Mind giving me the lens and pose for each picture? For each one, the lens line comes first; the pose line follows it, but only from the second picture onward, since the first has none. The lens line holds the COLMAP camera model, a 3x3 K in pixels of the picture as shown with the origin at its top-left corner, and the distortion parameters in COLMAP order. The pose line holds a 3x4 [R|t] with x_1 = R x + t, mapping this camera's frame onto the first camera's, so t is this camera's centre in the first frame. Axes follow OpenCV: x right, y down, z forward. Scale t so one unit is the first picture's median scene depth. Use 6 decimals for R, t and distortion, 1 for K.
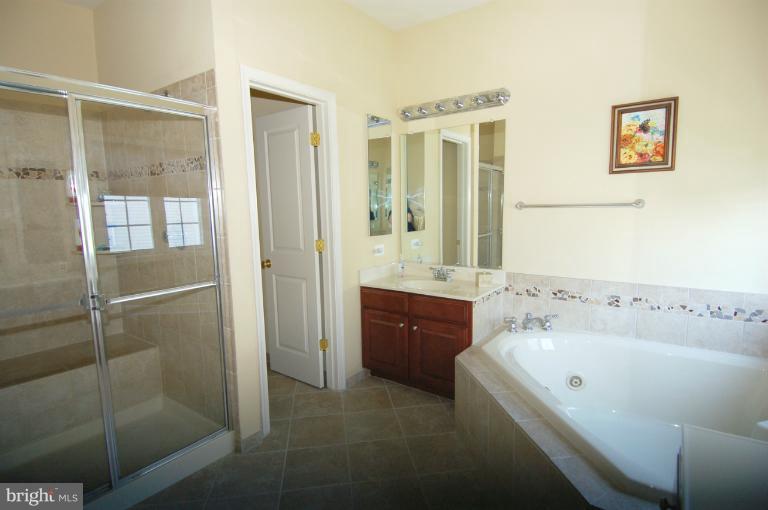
lens RADIAL K [[399.5, 0, 379.9], [0, 399.5, 256.4], [0, 0, 1]] dist [0.033928, -0.042328]
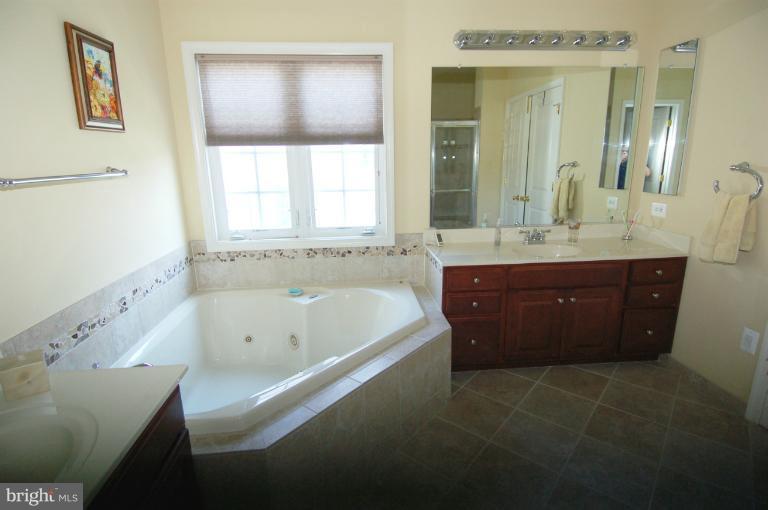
lens RADIAL K [[399.5, 0, 379.9], [0, 399.5, 256.4], [0, 0, 1]] dist [0.033928, -0.042328]
pose [[-0.667039, -0.145368, 0.730703, -0.269571], [0.128459, 0.943649, 0.304999, -0.141506], [-0.733864, 0.297312, -0.610777, 1.083484]]
